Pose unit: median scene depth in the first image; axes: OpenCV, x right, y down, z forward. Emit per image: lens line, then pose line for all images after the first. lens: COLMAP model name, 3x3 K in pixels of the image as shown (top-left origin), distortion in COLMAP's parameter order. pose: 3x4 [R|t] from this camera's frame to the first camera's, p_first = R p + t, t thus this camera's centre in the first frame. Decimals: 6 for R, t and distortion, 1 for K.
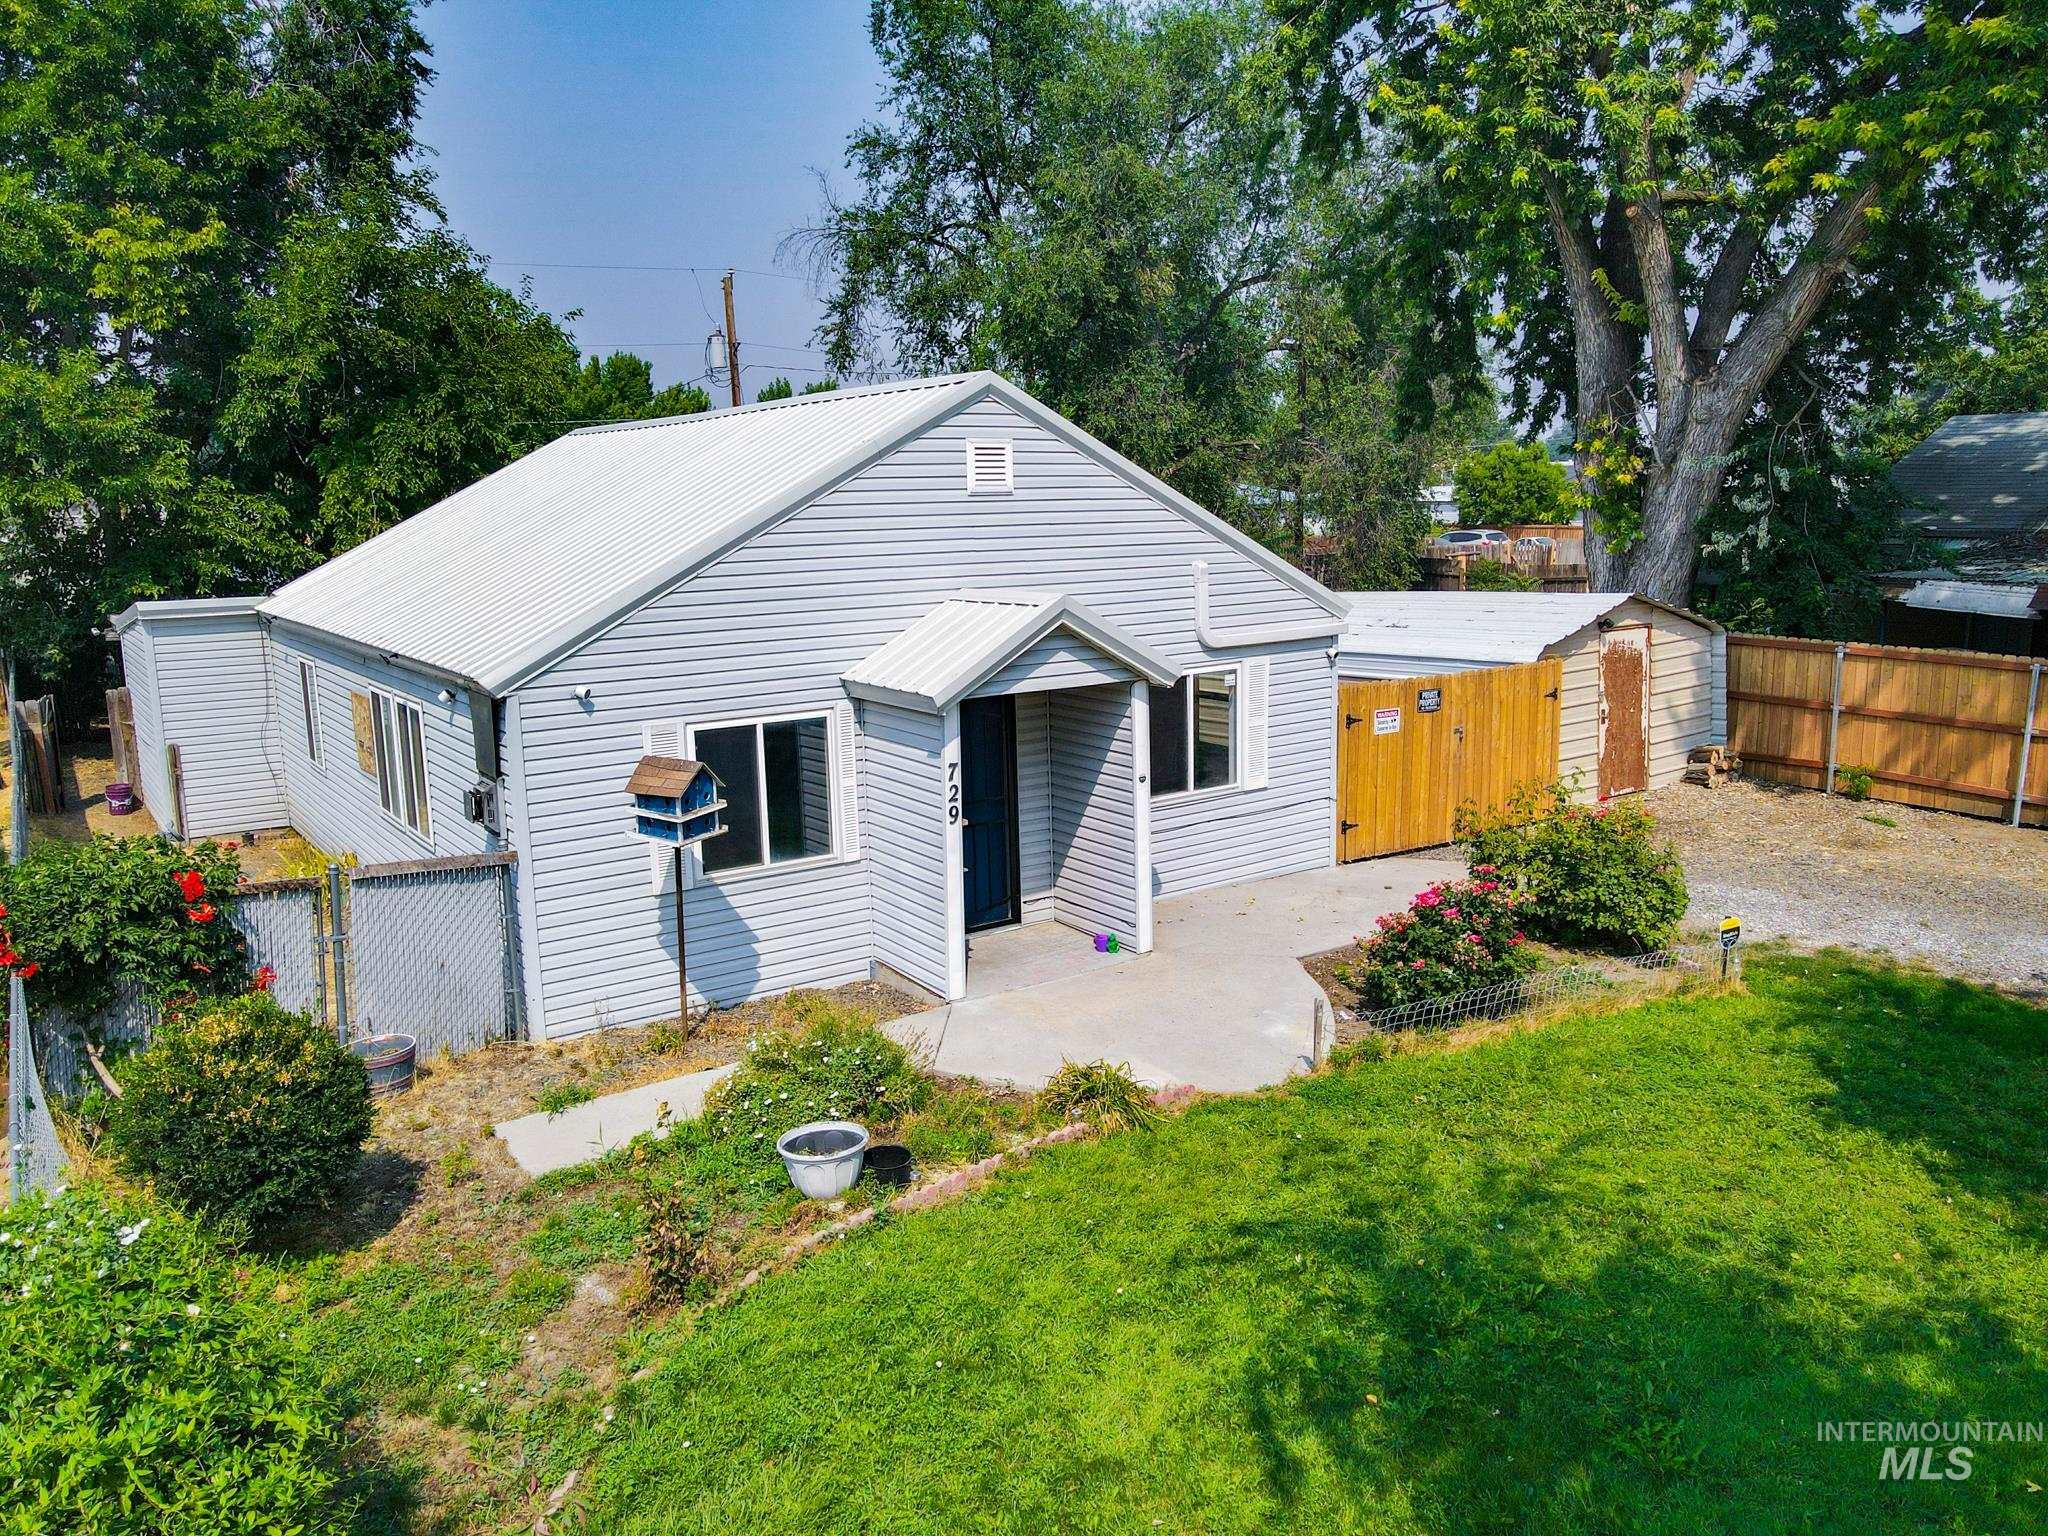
lens RADIAL K [[1481.8, 0, 1024.1], [0, 1481.8, 778.2], [0, 0, 1]] dist [0.020005, -0.001785]
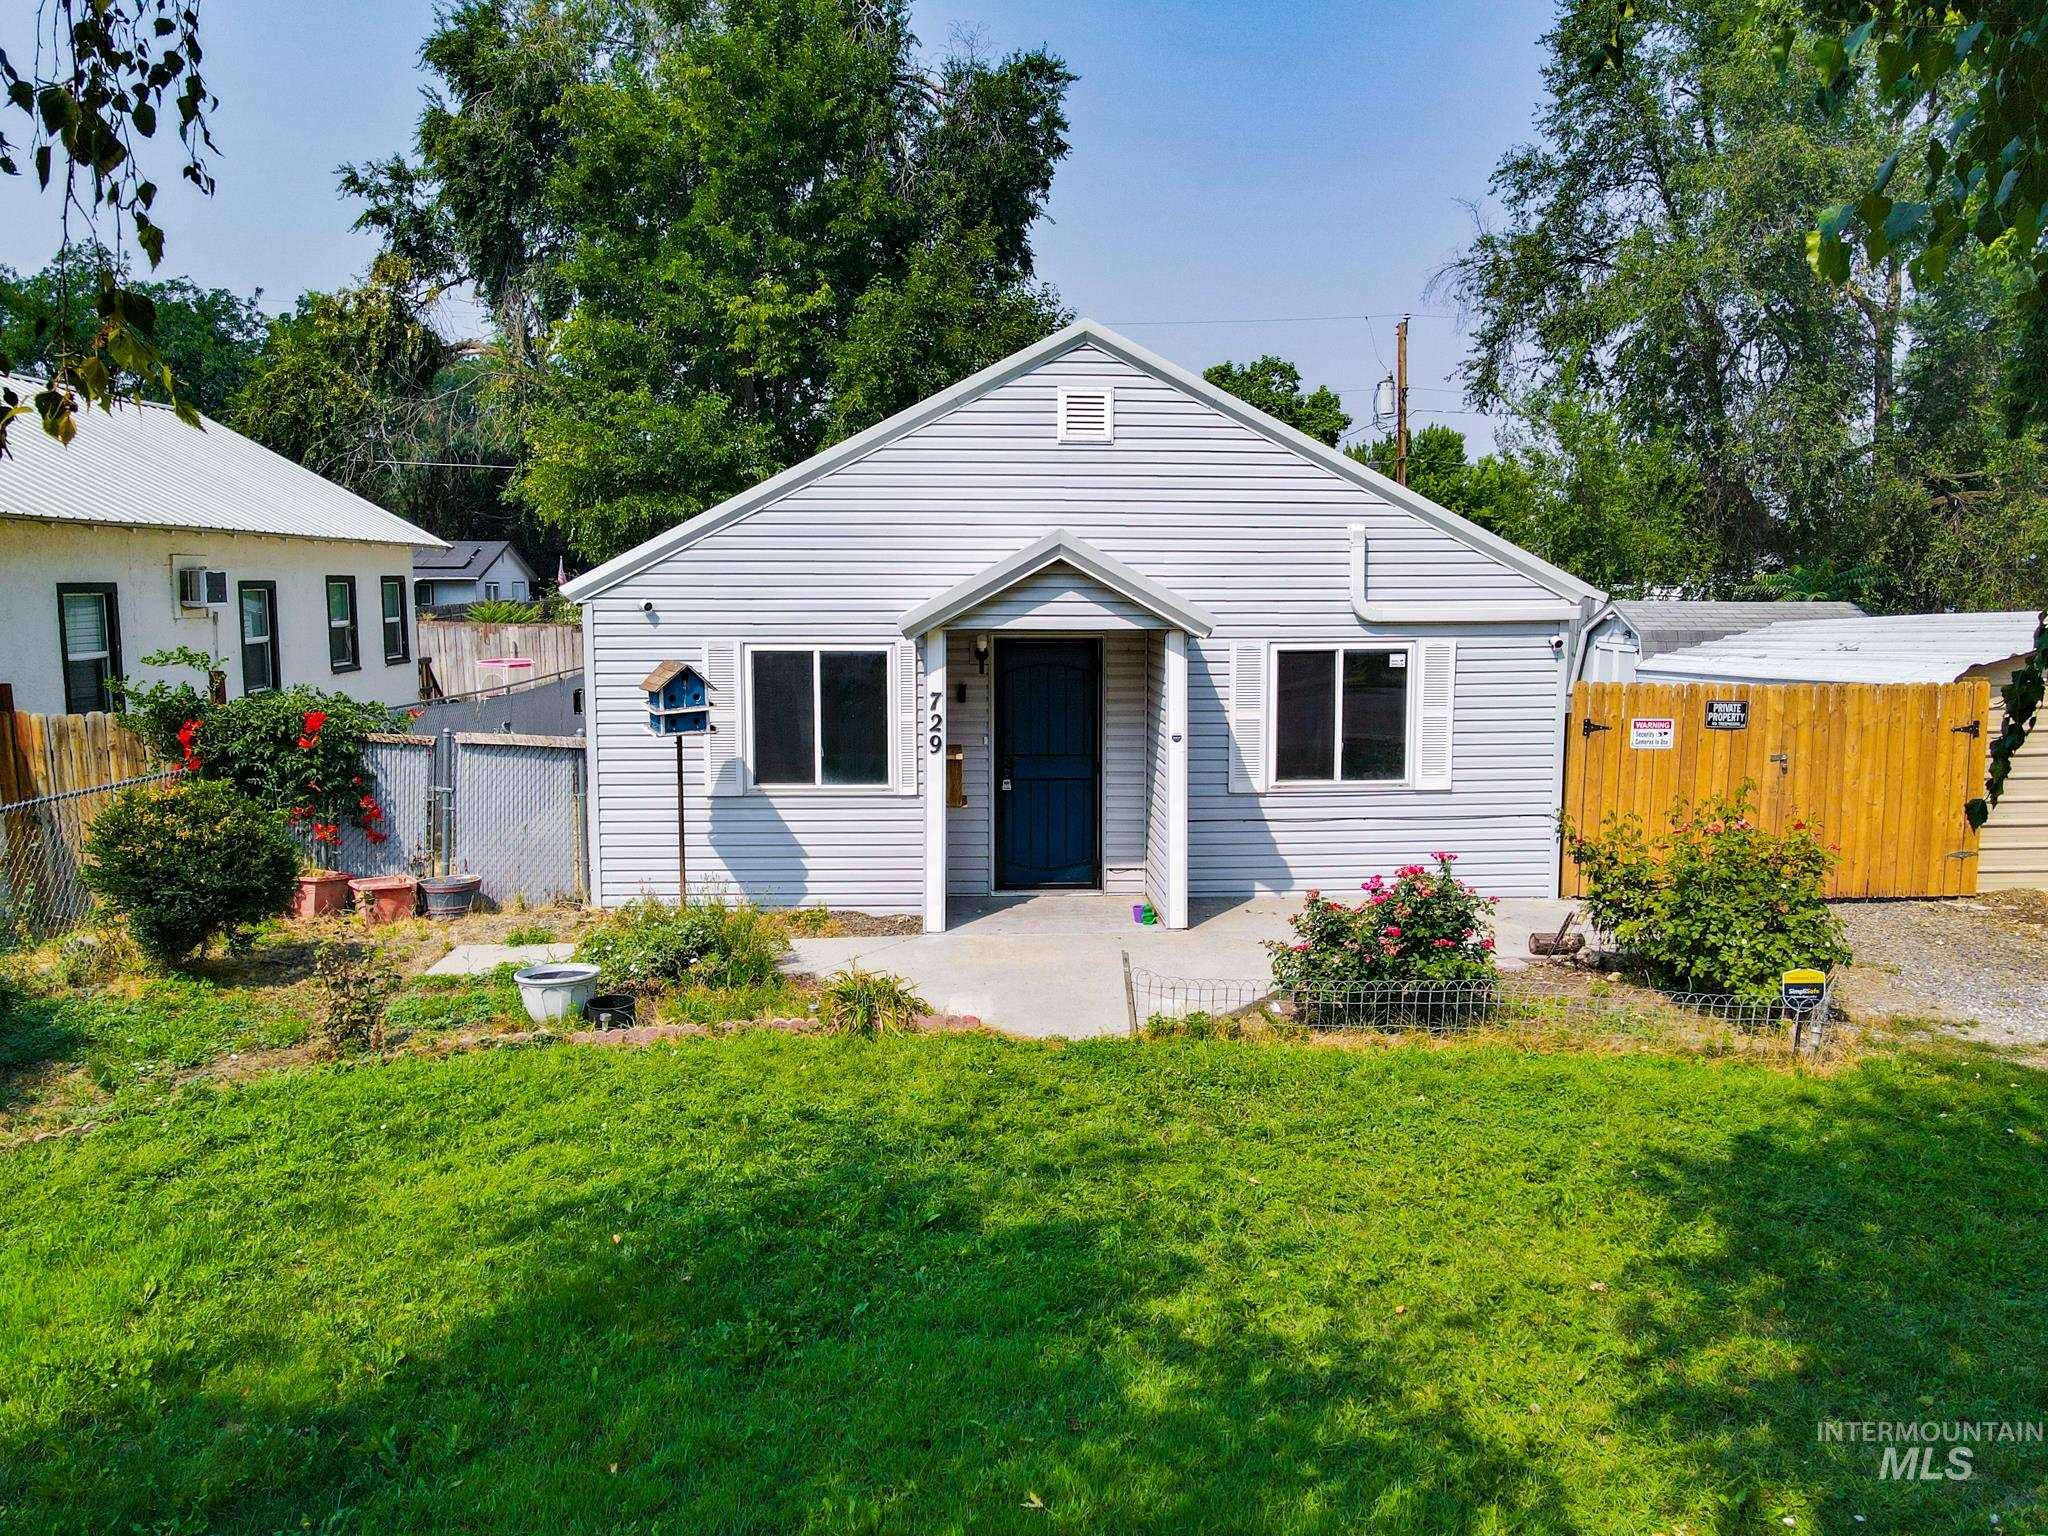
lens RADIAL K [[1516.0, 0, 1036.5], [0, 1516.0, 768.7], [0, 0, 1]] dist [0.020351, 0.002899]
pose [[0.851666, 0.084139, -0.517286, 0.463473], [-0.117195, 0.992609, -0.031500, 0.055620], [0.510813, 0.087451, 0.855232, 0.131290]]
